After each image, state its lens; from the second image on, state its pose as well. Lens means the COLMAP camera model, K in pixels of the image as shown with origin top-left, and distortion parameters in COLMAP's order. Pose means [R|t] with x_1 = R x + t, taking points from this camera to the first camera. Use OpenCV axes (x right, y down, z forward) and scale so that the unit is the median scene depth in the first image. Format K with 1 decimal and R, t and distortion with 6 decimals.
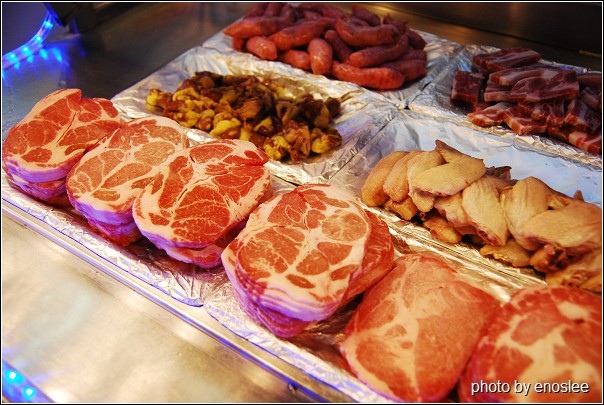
lens RADIAL K [[656.9, 0, 302.9], [0, 656.9, 202.5], [0, 0, 1]] dist [-0.015919, 0.000000]
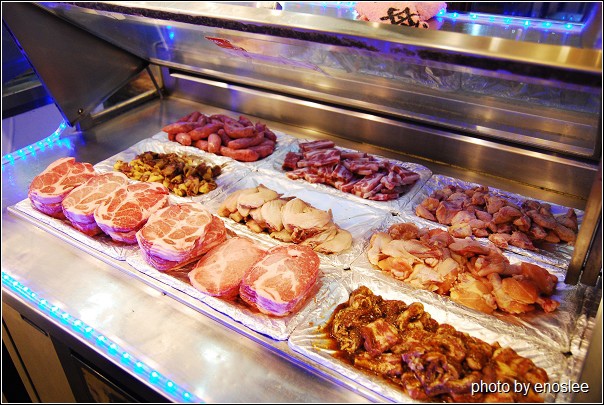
lens RADIAL K [[547.0, 0, 301.1], [0, 547.0, 201.8], [0, 0, 1]] dist [-0.038612, 0.000000]
pose [[0.999443, 0.007661, 0.032468, 0.267596], [-0.002820, 0.989193, -0.146591, 0.186135], [-0.033240, 0.146417, 0.988664, -0.552700]]
